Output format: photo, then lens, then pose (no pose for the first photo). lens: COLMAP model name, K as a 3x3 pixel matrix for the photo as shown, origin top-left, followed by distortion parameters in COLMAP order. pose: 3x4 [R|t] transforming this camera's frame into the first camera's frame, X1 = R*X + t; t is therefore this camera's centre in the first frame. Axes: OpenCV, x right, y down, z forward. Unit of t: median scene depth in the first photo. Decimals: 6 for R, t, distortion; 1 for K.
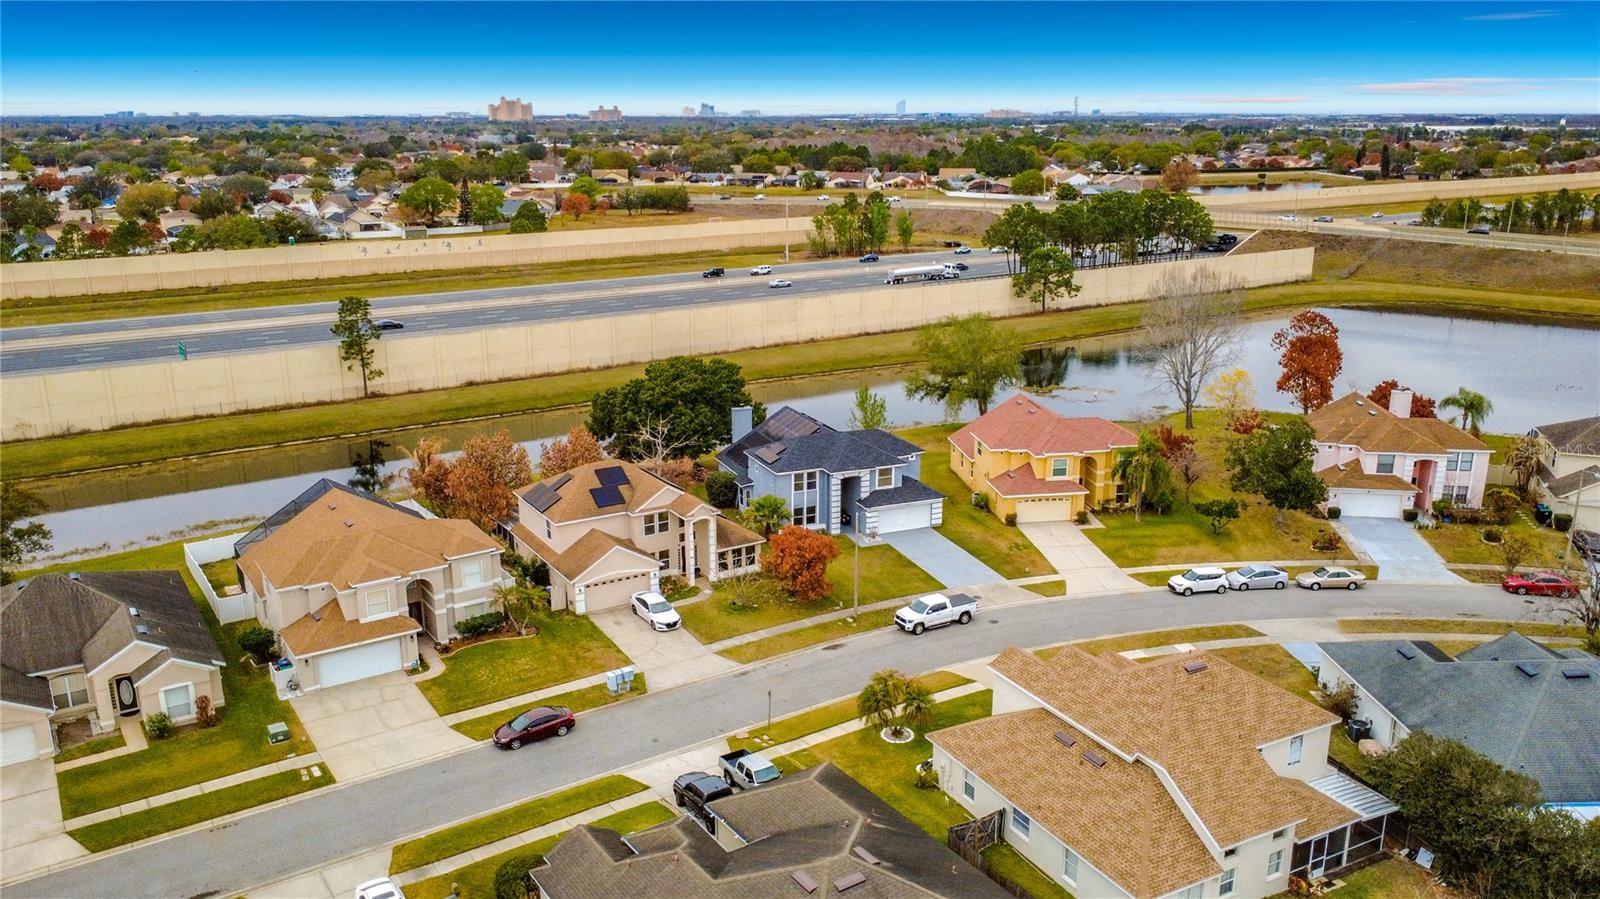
lens RADIAL K [[1165.1, 0, 800.0], [0, 1165.1, 449.5], [0, 0, 1]] dist [0.001432, -0.001303]
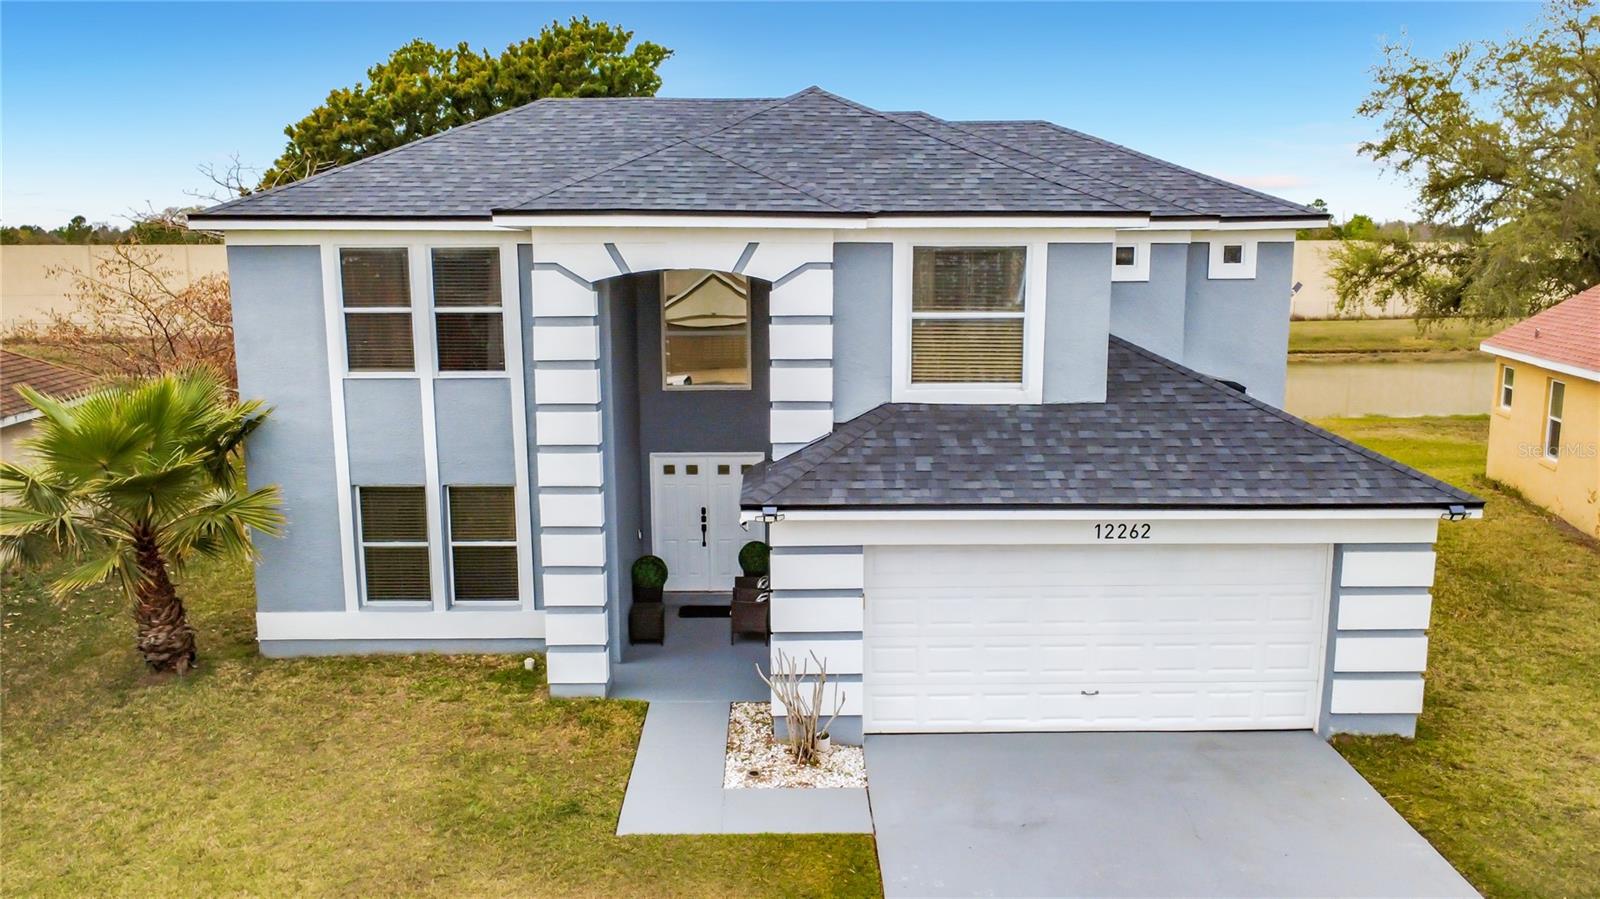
lens RADIAL K [[1128.6, 0, 800.0], [0, 1128.6, 449.5], [0, 0, 1]] dist [0.007523, 0.000676]
pose [[0.927135, 0.058308, -0.370163, 0.101289], [-0.099730, 0.990588, -0.093753, 0.052162], [0.361212, 0.123838, 0.924224, 0.849578]]
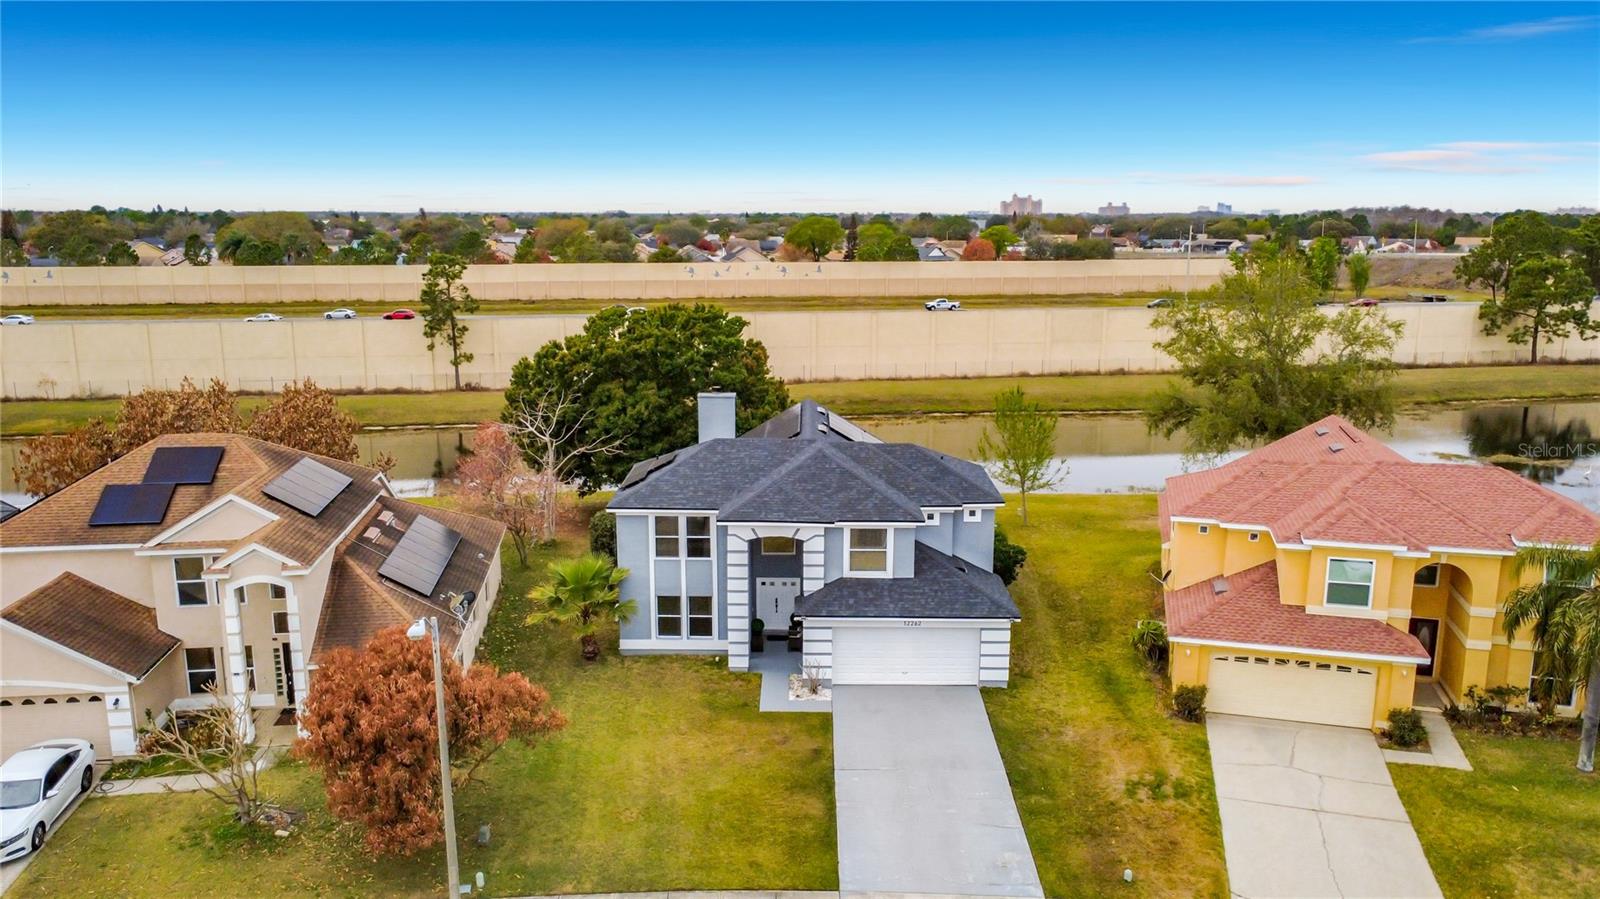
lens RADIAL K [[1165.1, 0, 800.0], [0, 1165.1, 449.5], [0, 0, 1]] dist [0.001432, -0.001303]
pose [[0.918313, 0.082767, -0.387105, 0.202751], [-0.110255, 0.992679, -0.049308, 0.011151], [0.380190, 0.087961, 0.920716, 0.588146]]
